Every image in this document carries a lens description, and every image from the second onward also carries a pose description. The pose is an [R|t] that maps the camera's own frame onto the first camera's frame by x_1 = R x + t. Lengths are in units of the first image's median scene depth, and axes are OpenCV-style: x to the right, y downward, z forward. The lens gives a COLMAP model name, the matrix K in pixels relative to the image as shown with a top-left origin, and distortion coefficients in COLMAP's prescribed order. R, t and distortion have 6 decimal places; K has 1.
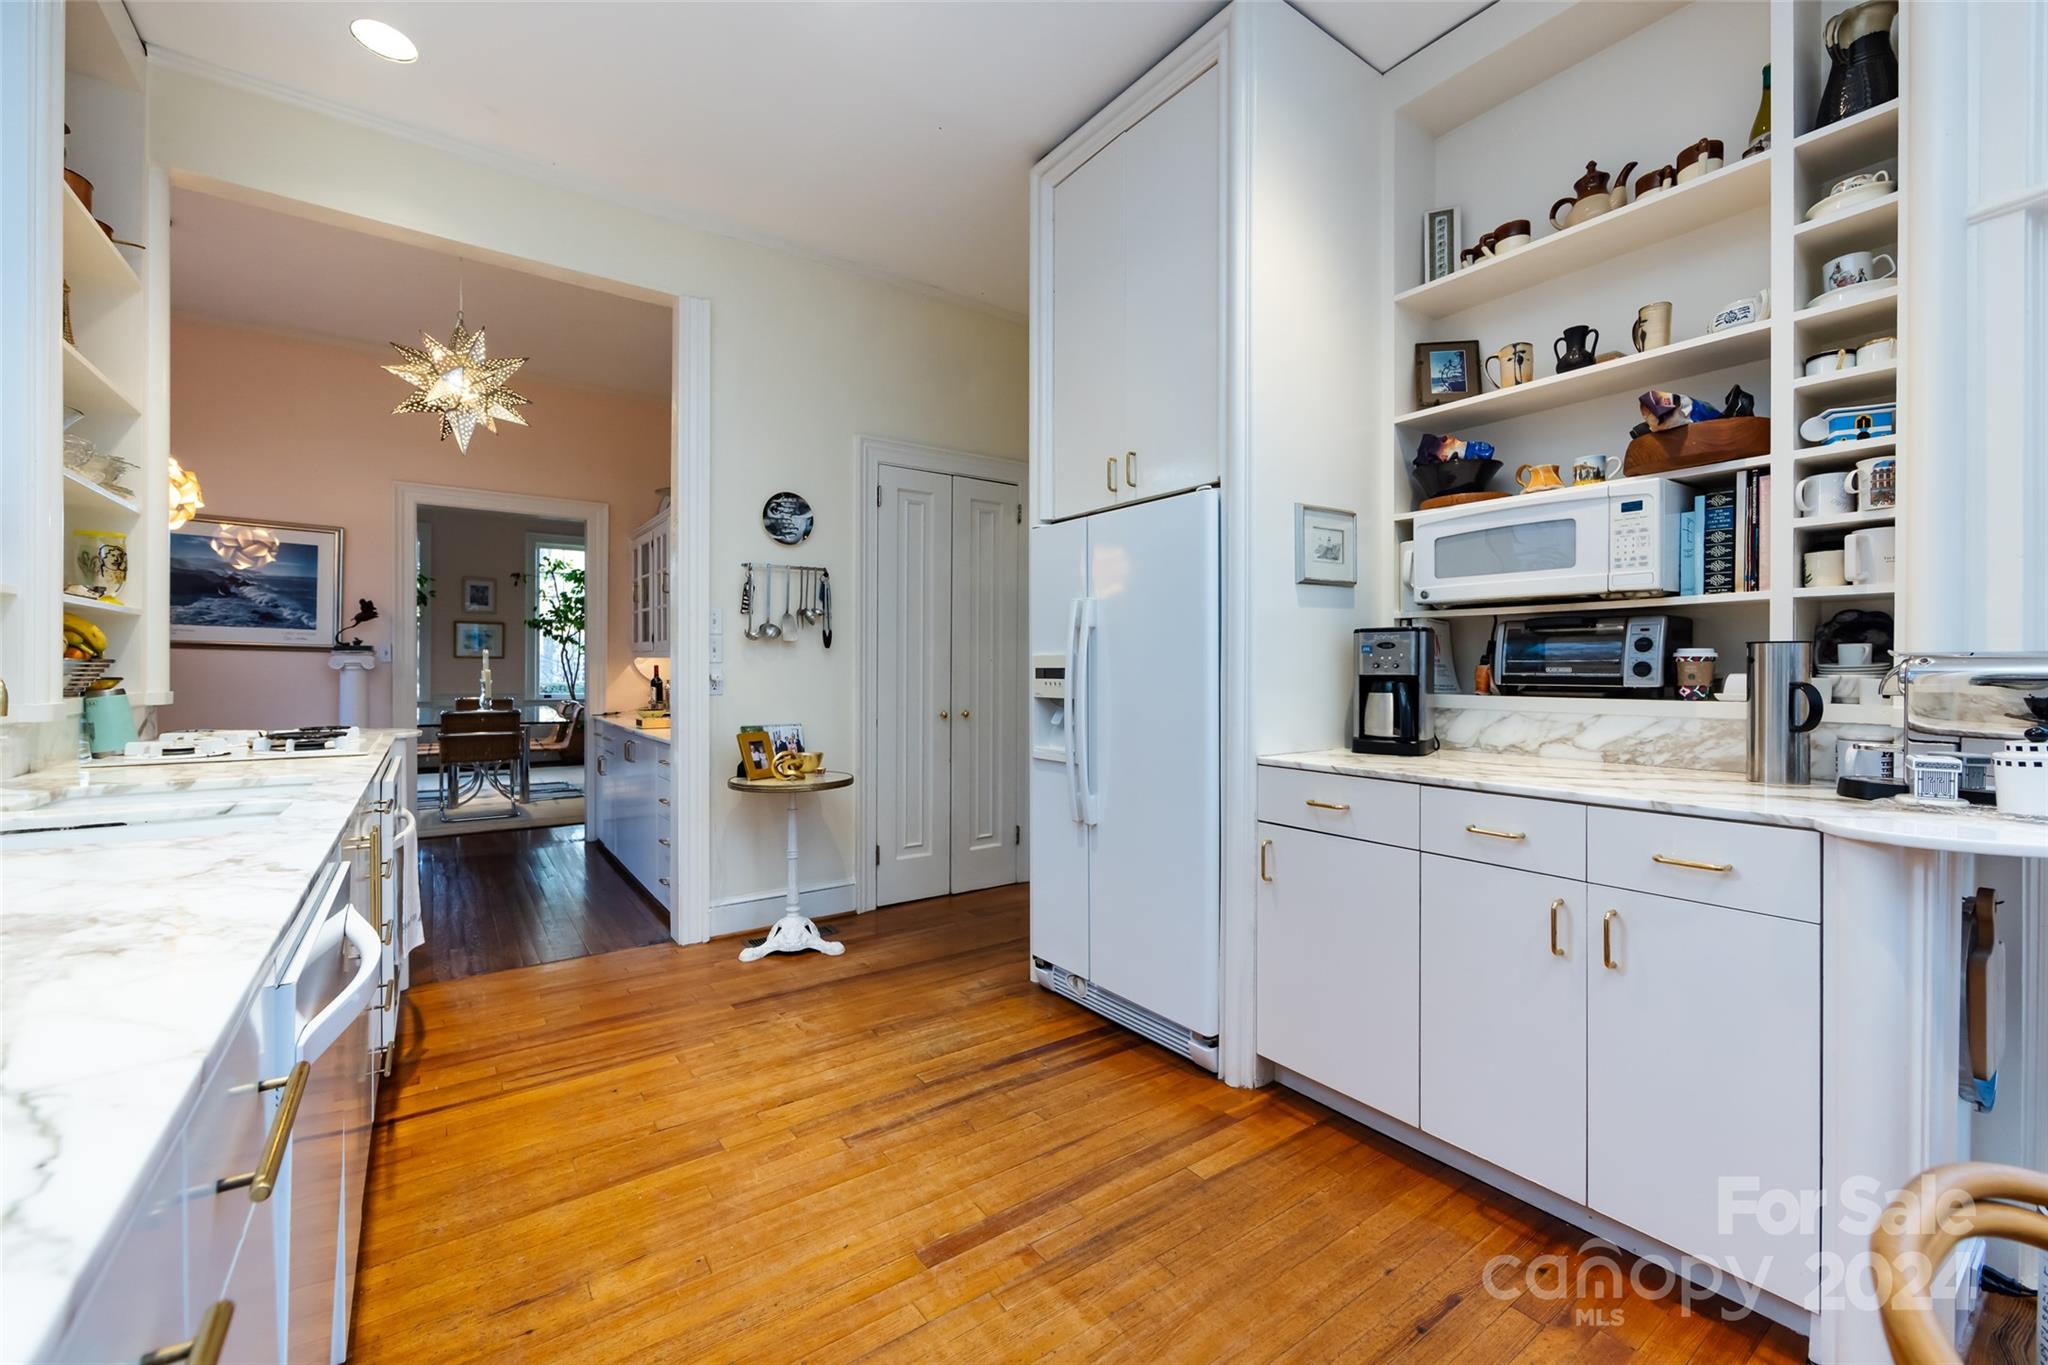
lens RADIAL K [[817.3, 0, 1007.2], [0, 817.3, 677.8], [0, 0, 1]] dist [-0.000678, 0.000127]
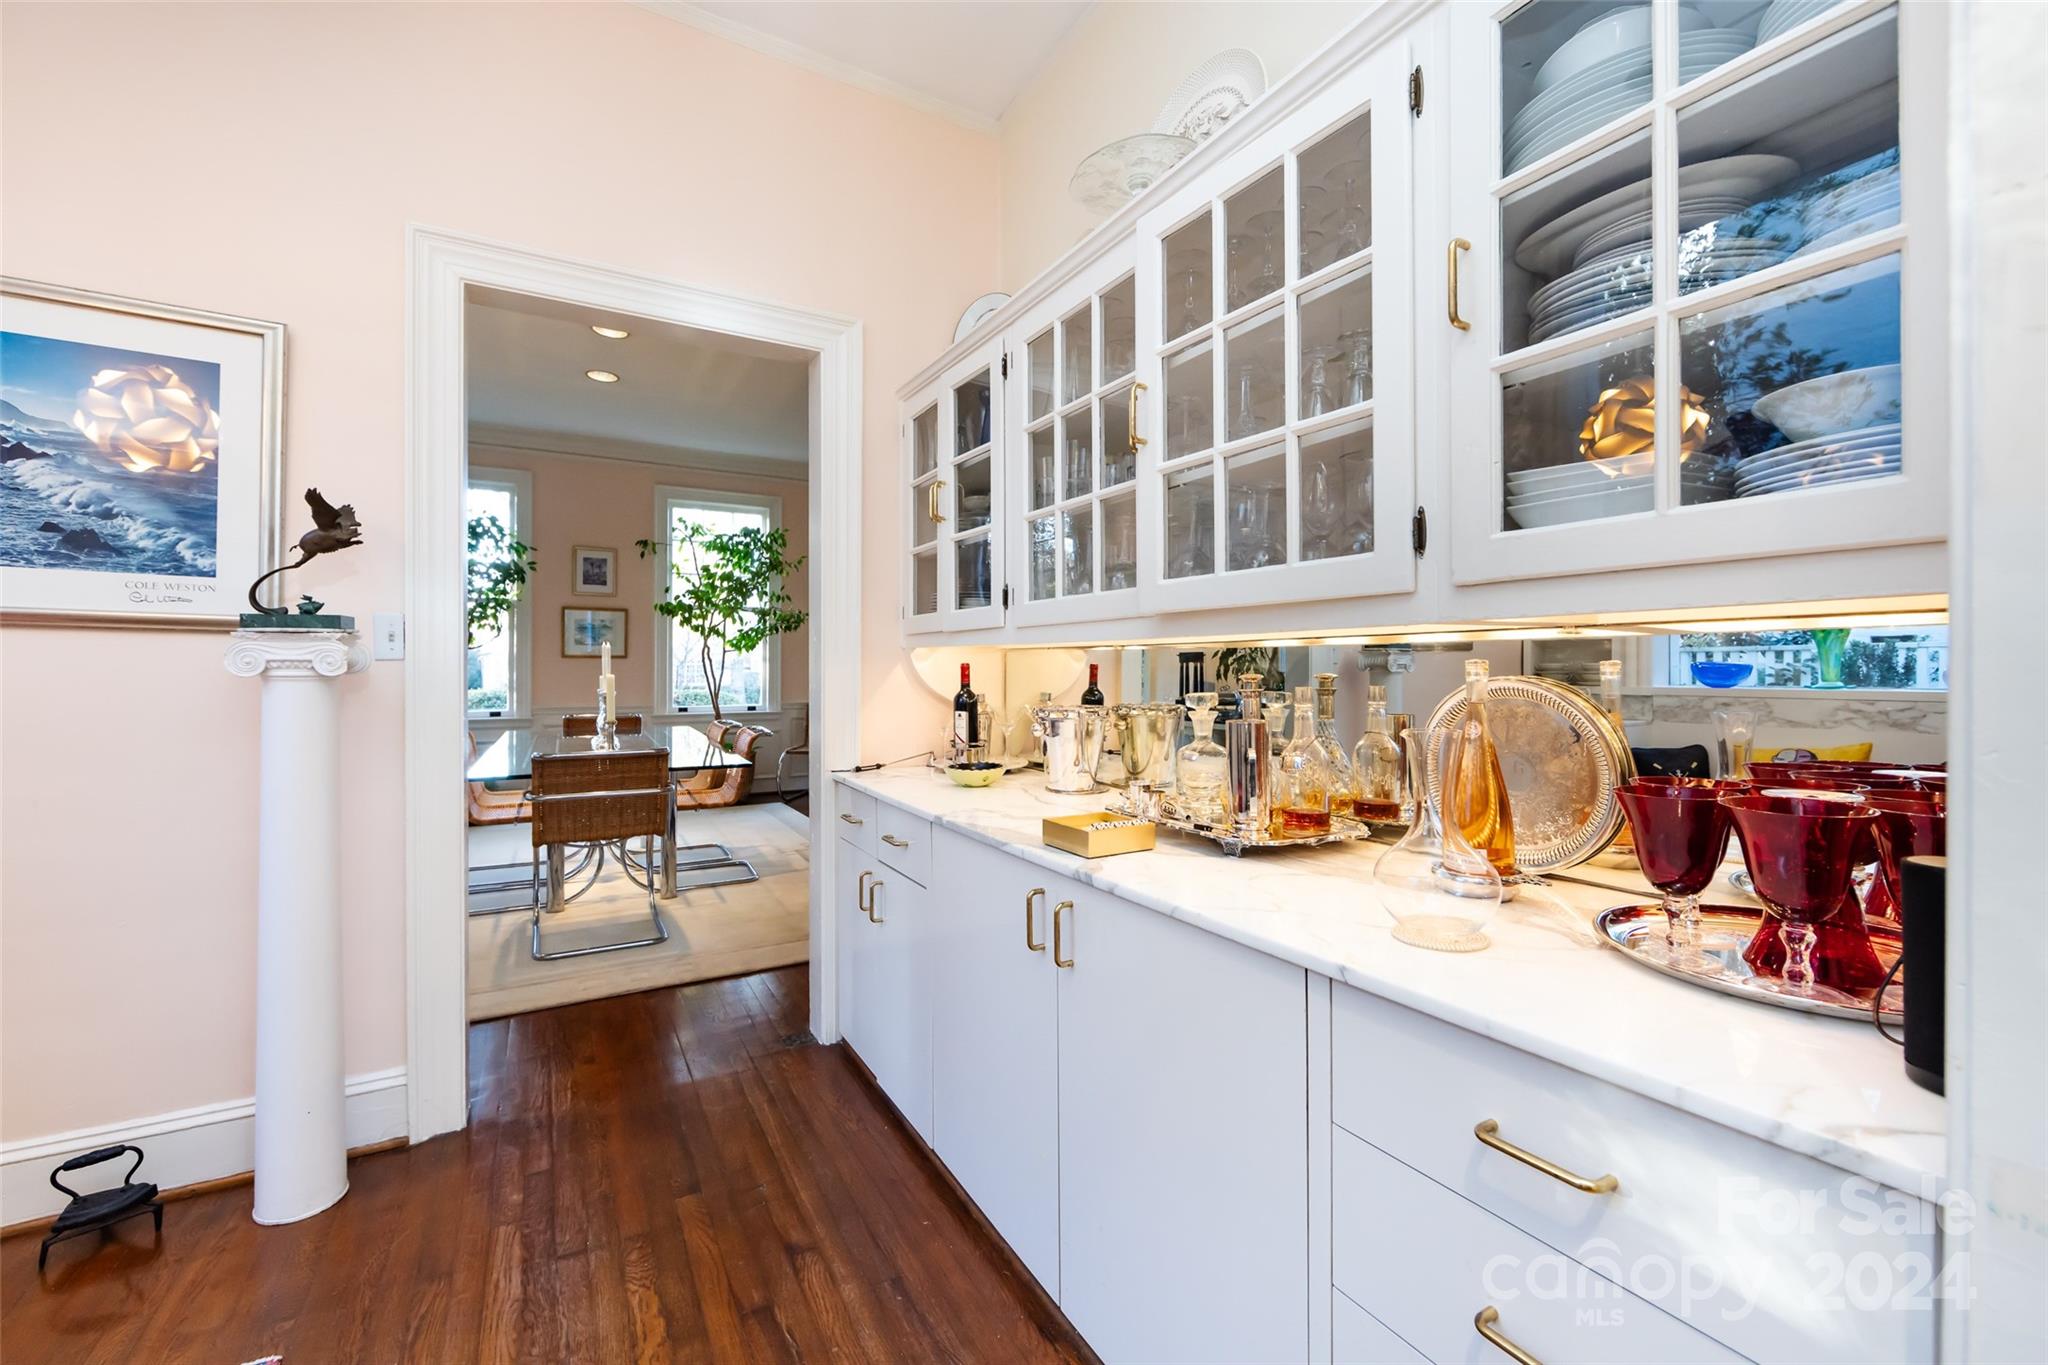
lens RADIAL K [[817.3, 0, 1023.0], [0, 817.3, 679.9], [0, 0, 1]] dist [-0.000678, 0.000127]
pose [[0.996236, -0.001673, -0.086671, -0.268700], [0.001813, 0.999997, 0.001543, -0.005649], [0.086668, -0.001694, 0.996236, 0.407368]]
